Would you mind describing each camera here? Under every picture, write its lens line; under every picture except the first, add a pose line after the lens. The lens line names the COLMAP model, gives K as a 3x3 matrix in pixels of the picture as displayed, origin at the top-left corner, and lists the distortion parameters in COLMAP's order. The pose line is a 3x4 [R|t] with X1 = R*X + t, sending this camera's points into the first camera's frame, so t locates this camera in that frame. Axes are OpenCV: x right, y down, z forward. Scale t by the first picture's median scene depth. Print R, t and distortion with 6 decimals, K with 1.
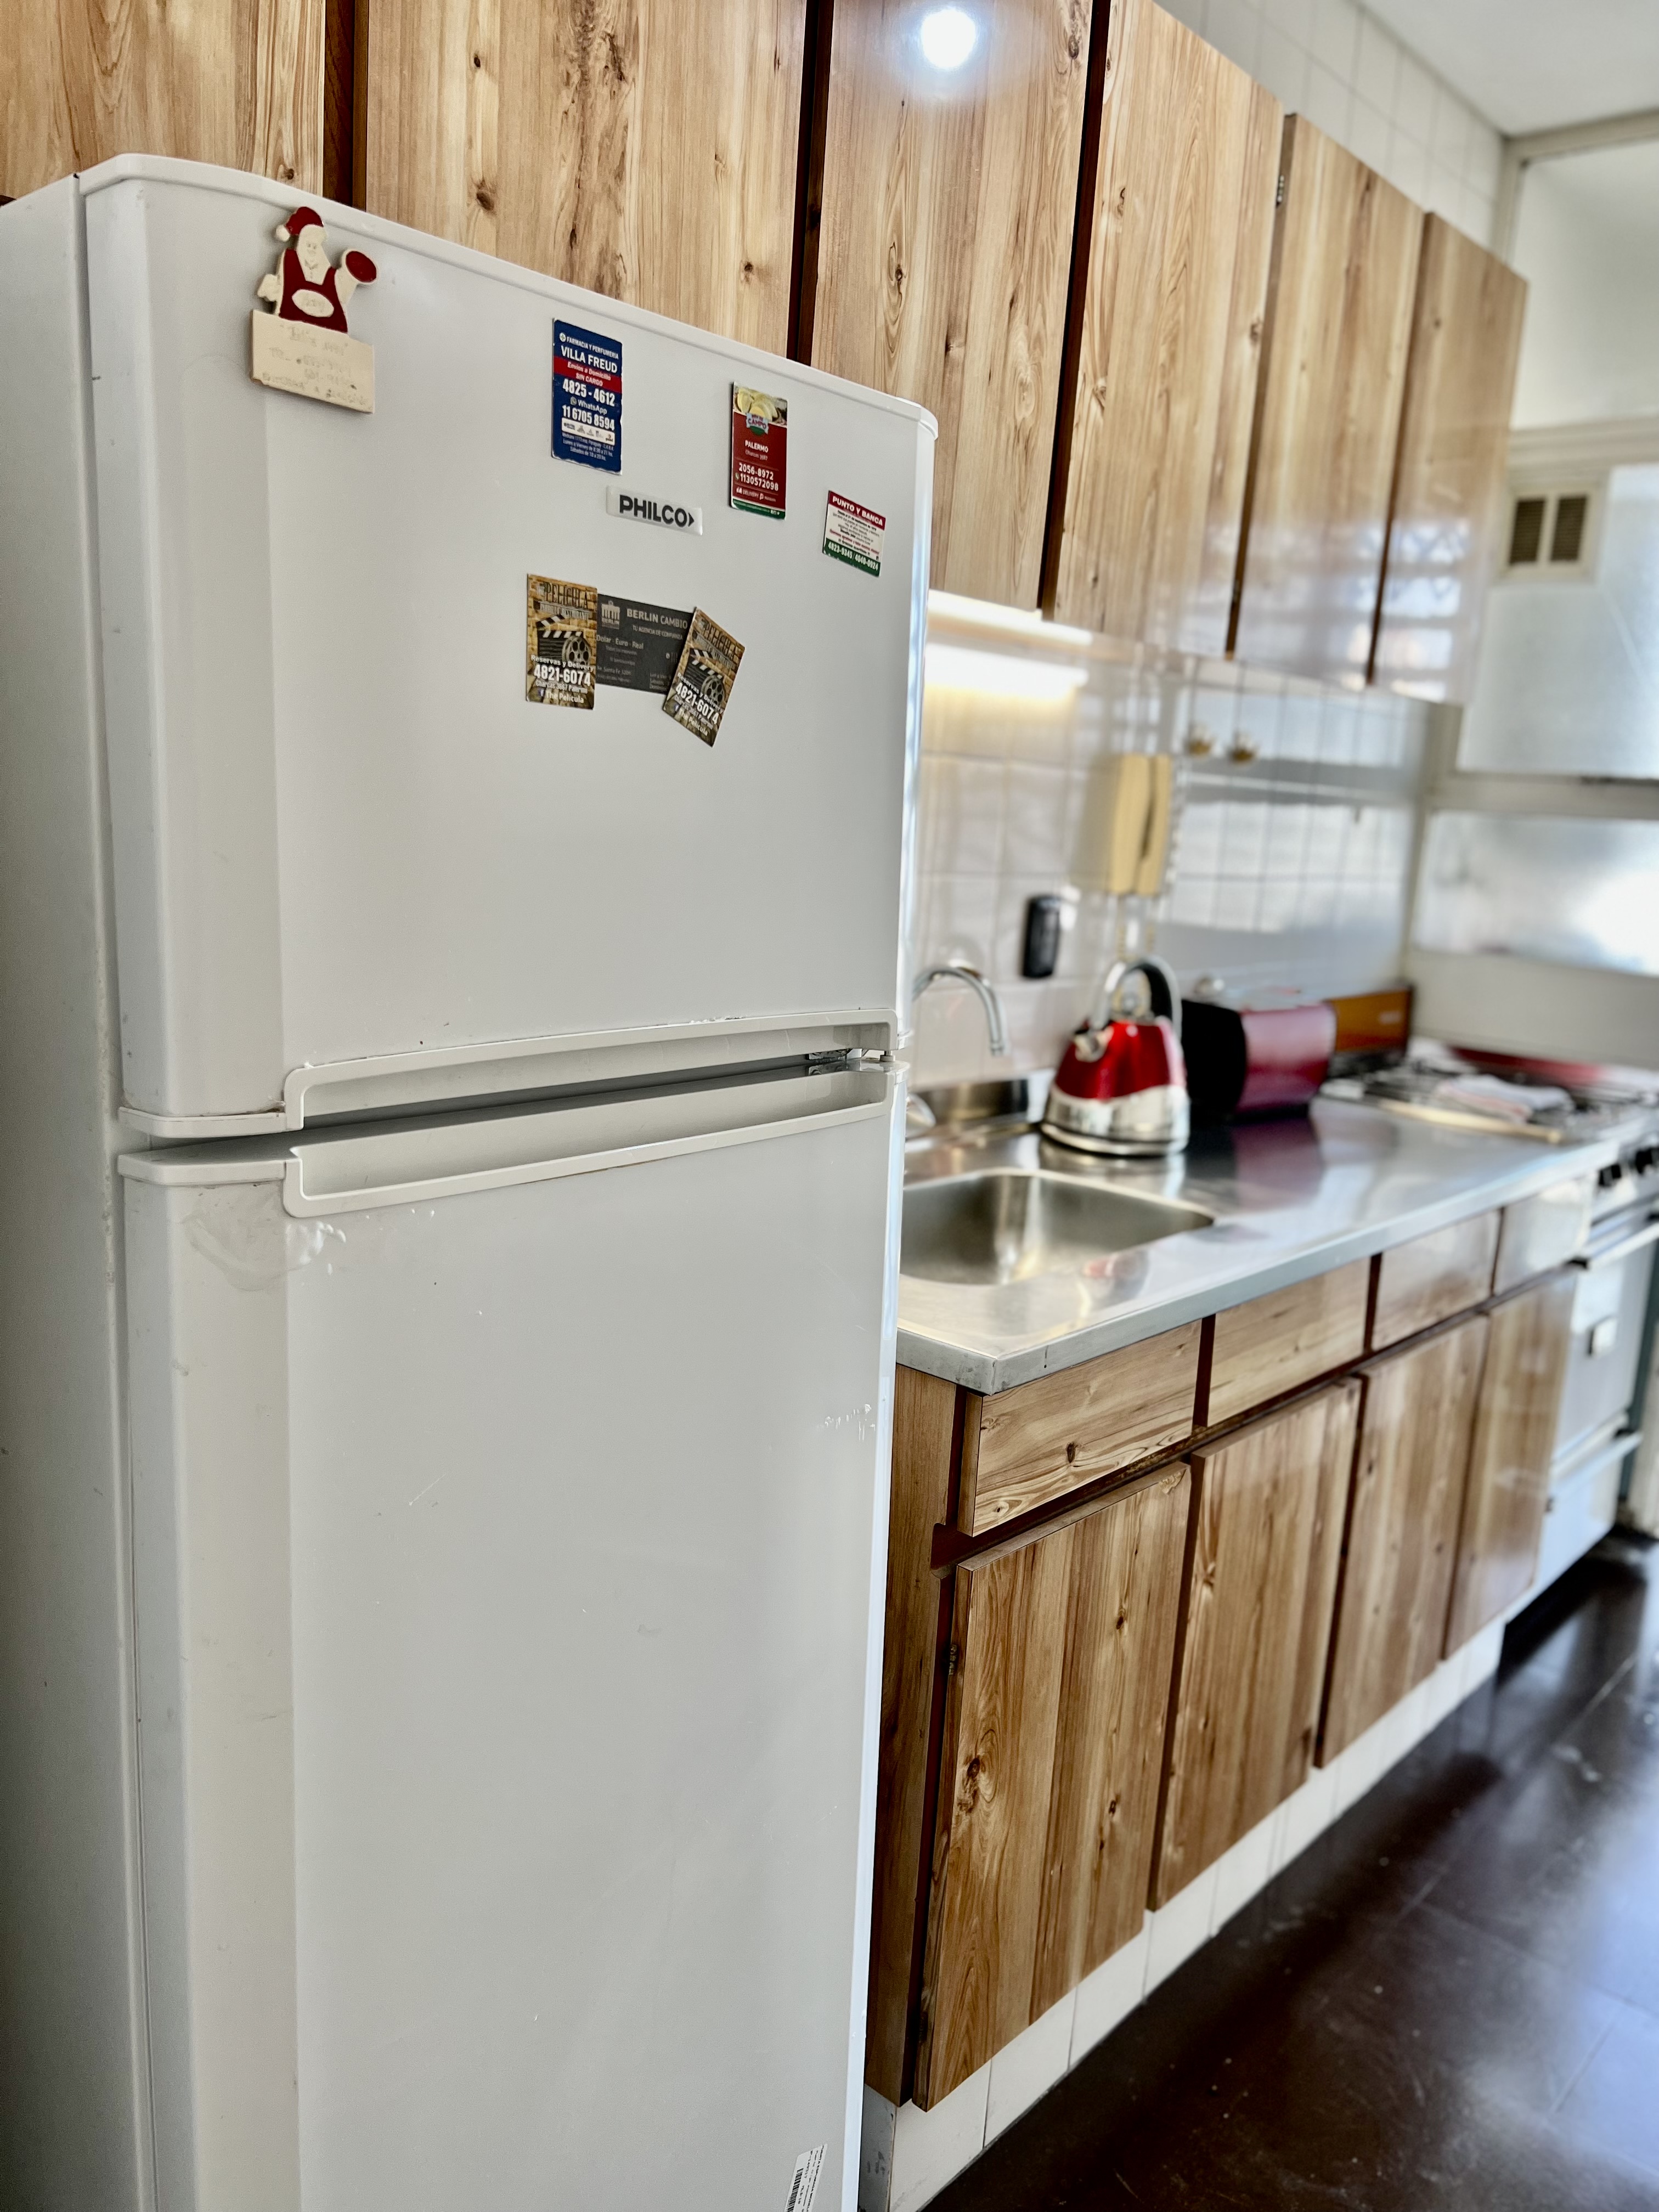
lens RADIAL K [[1658.6, 0, 789.8], [0, 1658.6, 1113.1], [0, 0, 1]] dist [0.059267, -0.094756]
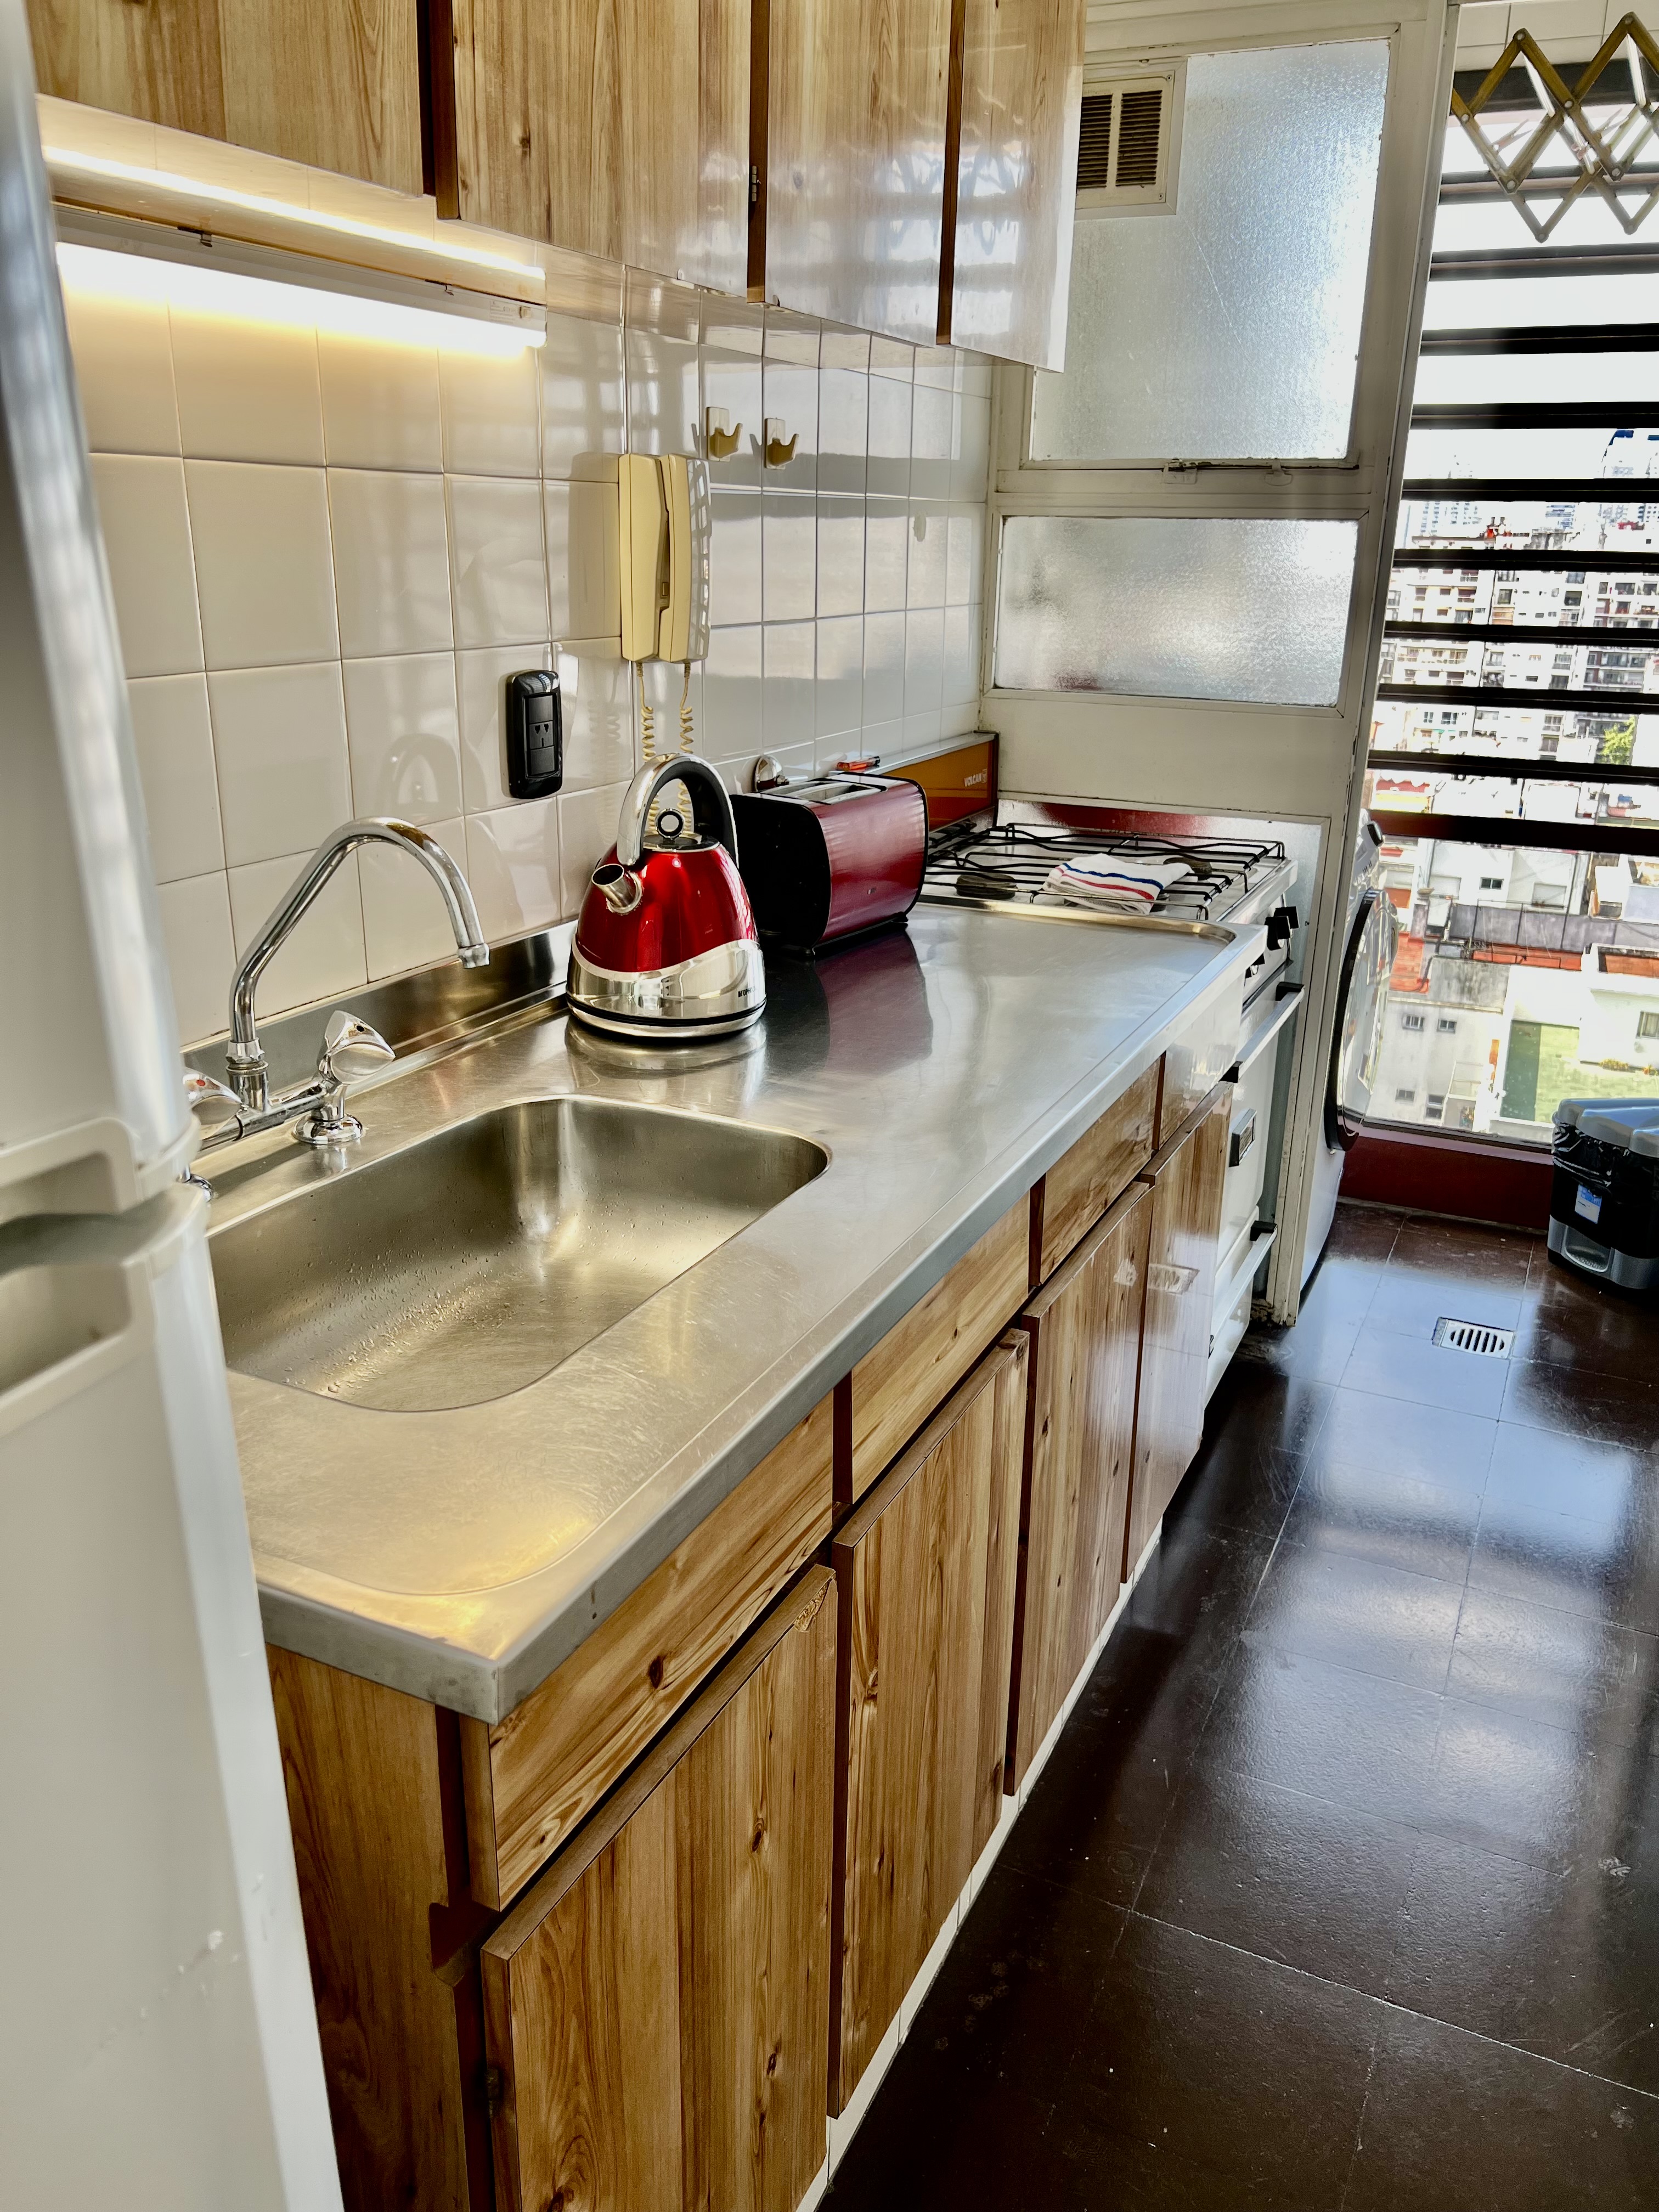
lens RADIAL K [[1714.2, 0, 829.5], [0, 1714.2, 1106.0], [0, 0, 1]] dist [0.056383, -0.057933]
pose [[0.954821, -0.136401, 0.264028, 0.062395], [0.096143, 0.982447, 0.159860, -0.061703], [-0.281199, -0.127254, 0.951175, 0.281138]]
